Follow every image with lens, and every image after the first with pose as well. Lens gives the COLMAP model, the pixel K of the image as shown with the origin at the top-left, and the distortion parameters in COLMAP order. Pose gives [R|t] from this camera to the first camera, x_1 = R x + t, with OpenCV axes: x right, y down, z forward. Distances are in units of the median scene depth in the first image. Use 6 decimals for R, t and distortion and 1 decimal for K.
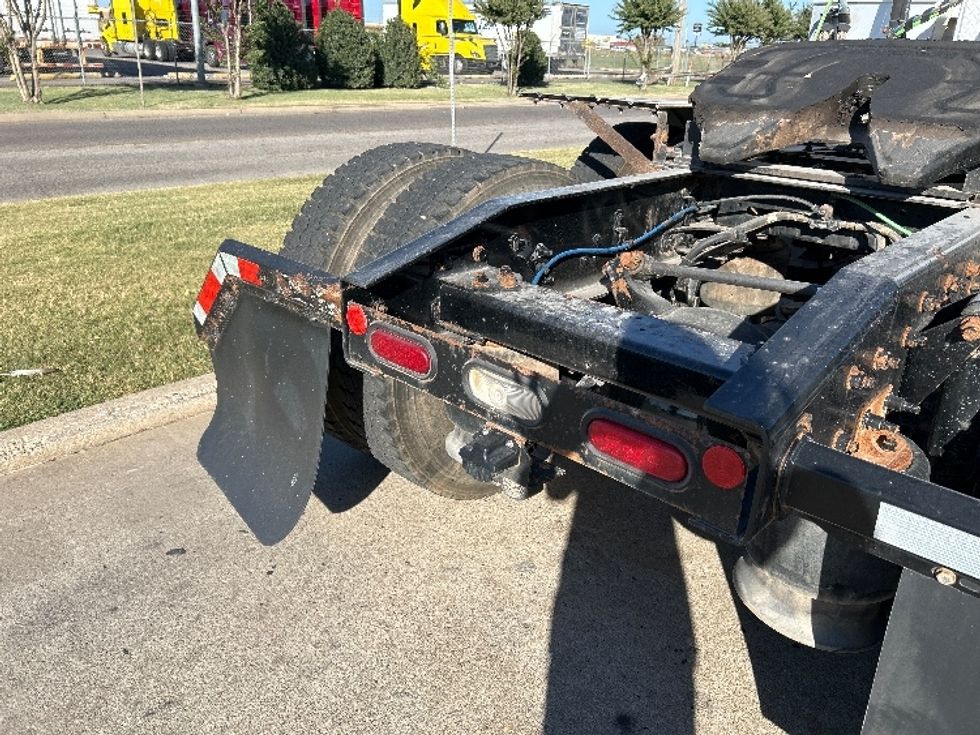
lens RADIAL K [[729.6, 0, 492.0], [0, 729.6, 371.5], [0, 0, 1]] dist [0.041440, -0.033428]
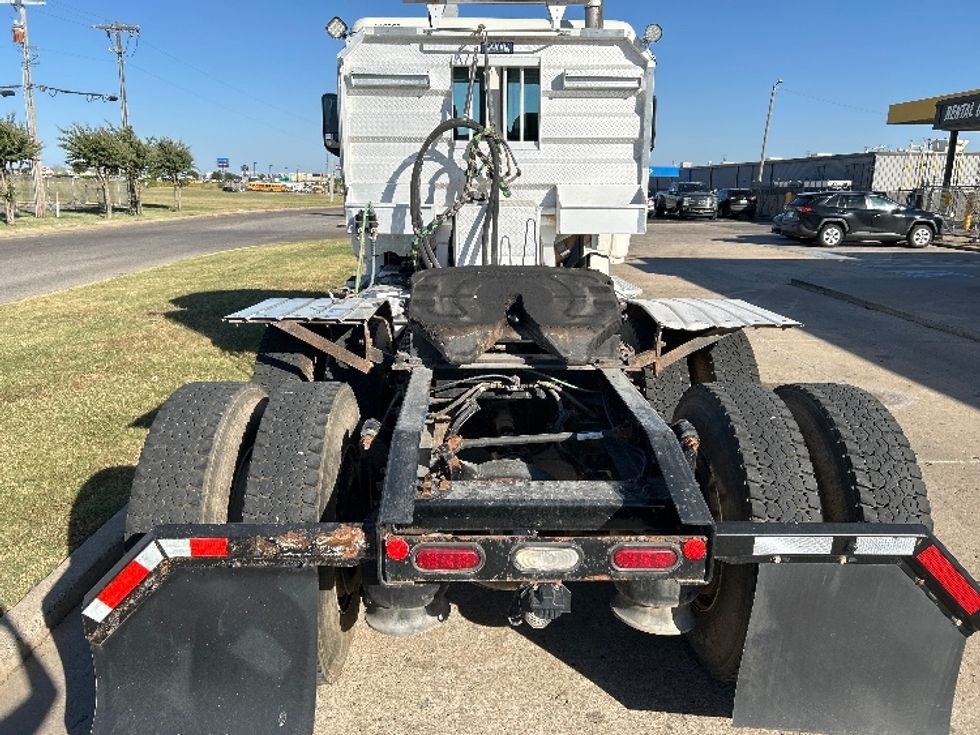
lens RADIAL K [[729.6, 0, 495.3], [0, 729.6, 364.1], [0, 0, 1]] dist [0.041440, -0.033428]
pose [[0.709703, -0.181280, 0.680778, -0.055472], [0.289221, 0.956112, -0.046912, -0.017102], [-0.642396, 0.230189, 0.730986, -0.009179]]
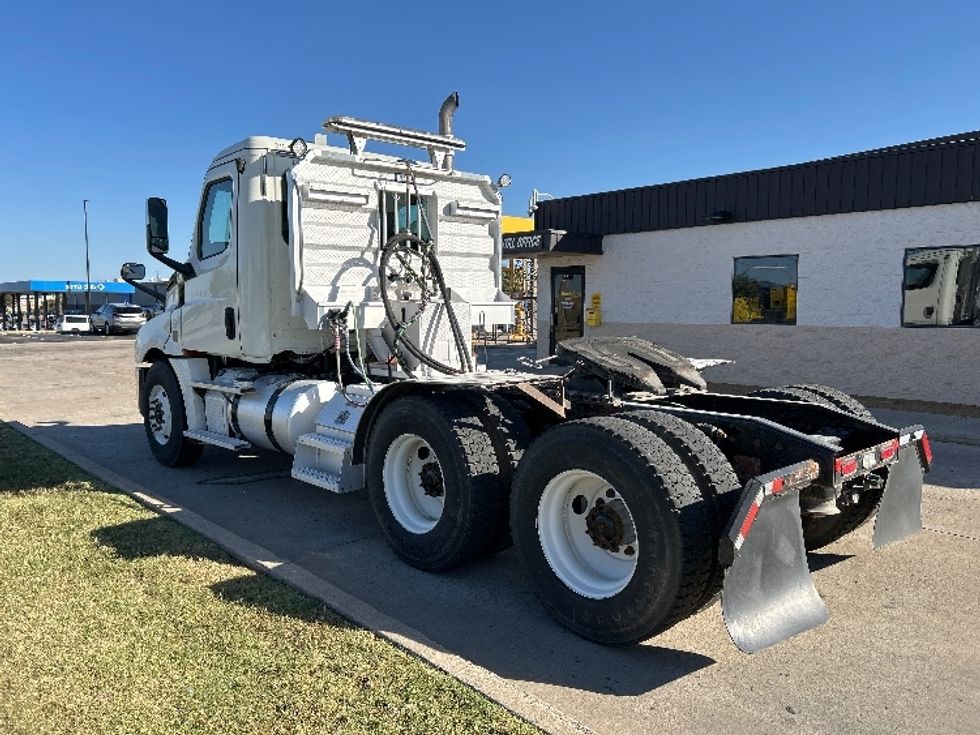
lens RADIAL K [[729.6, 0, 495.7], [0, 729.6, 368.2], [0, 0, 1]] dist [0.041440, -0.033428]
pose [[0.066344, -0.109292, 0.991793, -0.165545], [0.402765, 0.912340, 0.073595, -0.062897], [-0.912896, 0.394577, 0.104547, 0.103950]]
